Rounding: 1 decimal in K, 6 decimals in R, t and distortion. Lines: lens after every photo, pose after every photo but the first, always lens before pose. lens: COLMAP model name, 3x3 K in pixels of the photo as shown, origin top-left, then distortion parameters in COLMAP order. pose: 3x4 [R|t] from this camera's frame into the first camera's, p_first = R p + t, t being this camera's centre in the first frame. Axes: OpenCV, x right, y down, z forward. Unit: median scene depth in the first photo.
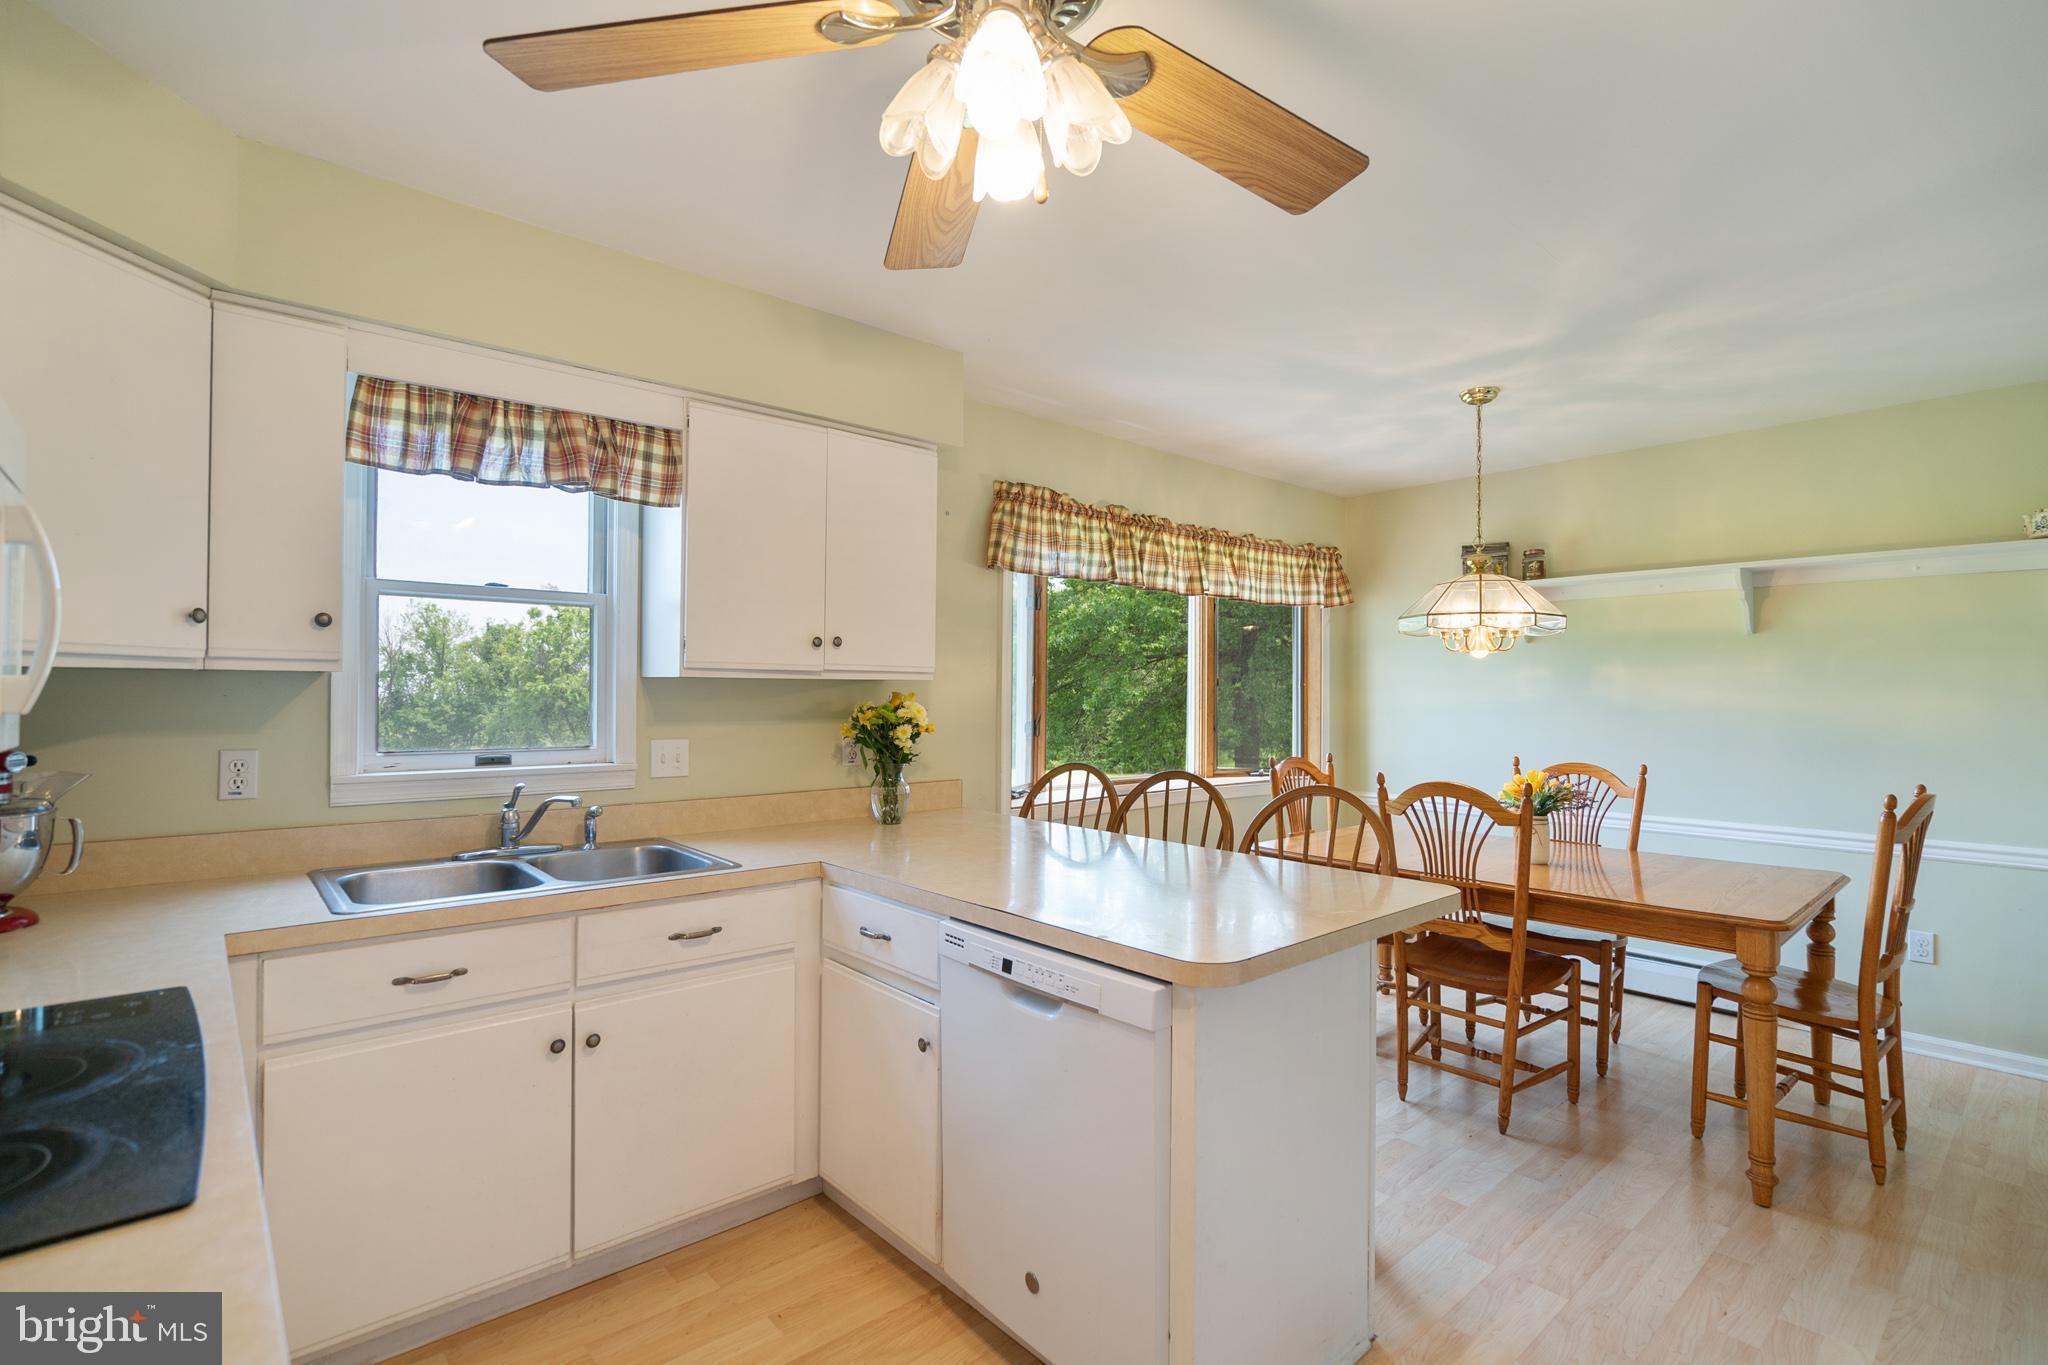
lens RADIAL K [[943.4, 0, 1017.2], [0, 943.4, 697.5], [0, 0, 1]] dist [0.001752, 0.000908]
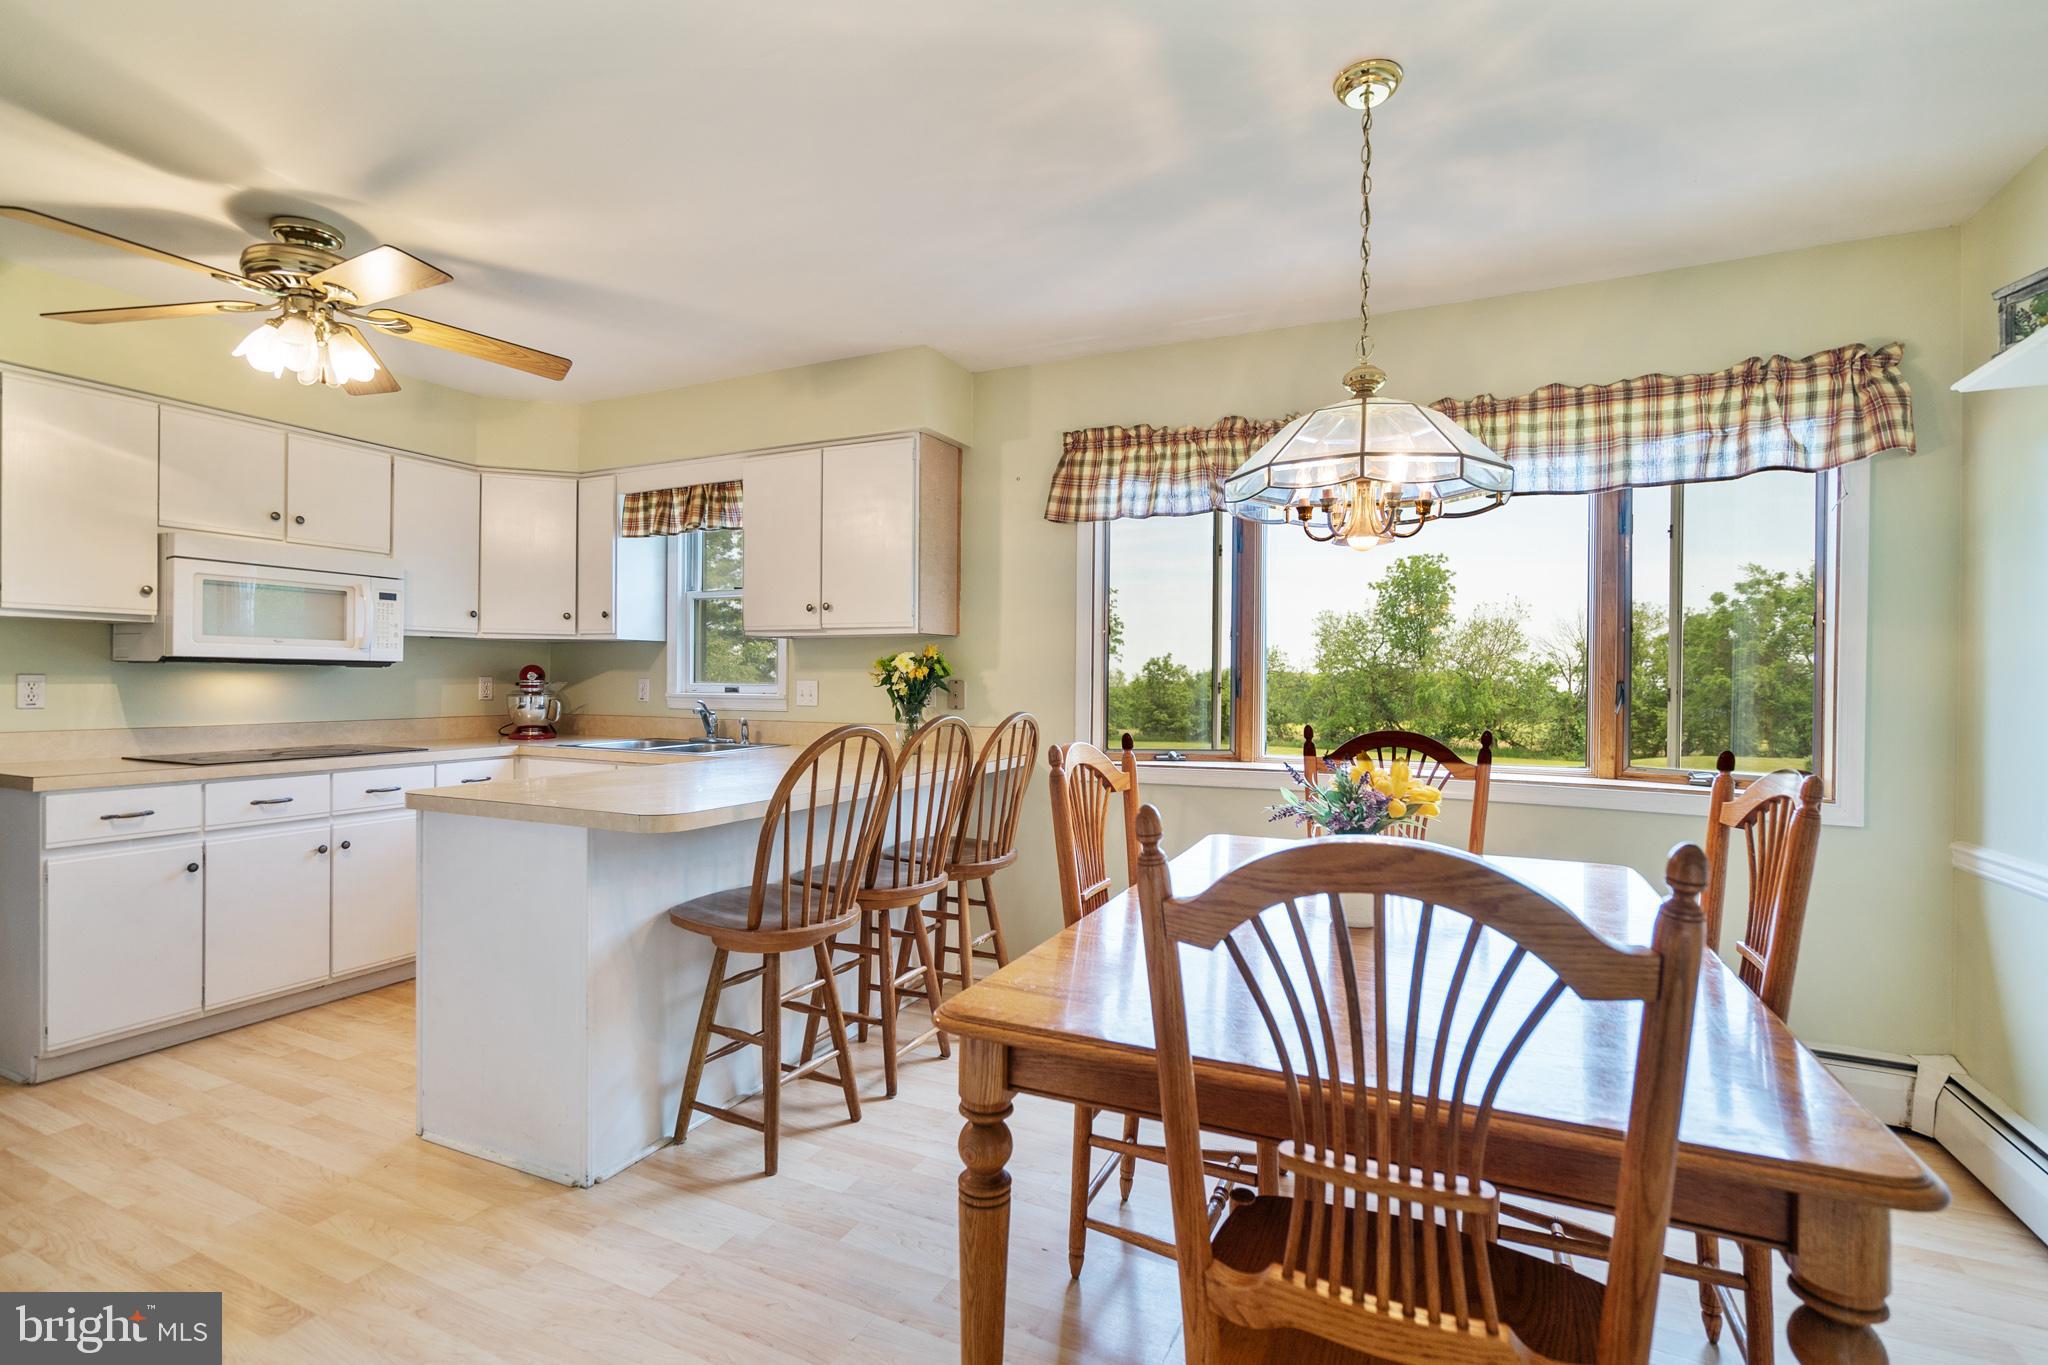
lens RADIAL K [[949.5, 0, 1024.0], [0, 949.5, 682.5], [0, 0, 1]] dist [-0.002661, -0.000007]
pose [[0.399187, -0.000363, -0.916869, 0.894717], [-0.010785, 0.999929, -0.005092, 0.040088], [0.916806, 0.011921, 0.399155, 0.565836]]
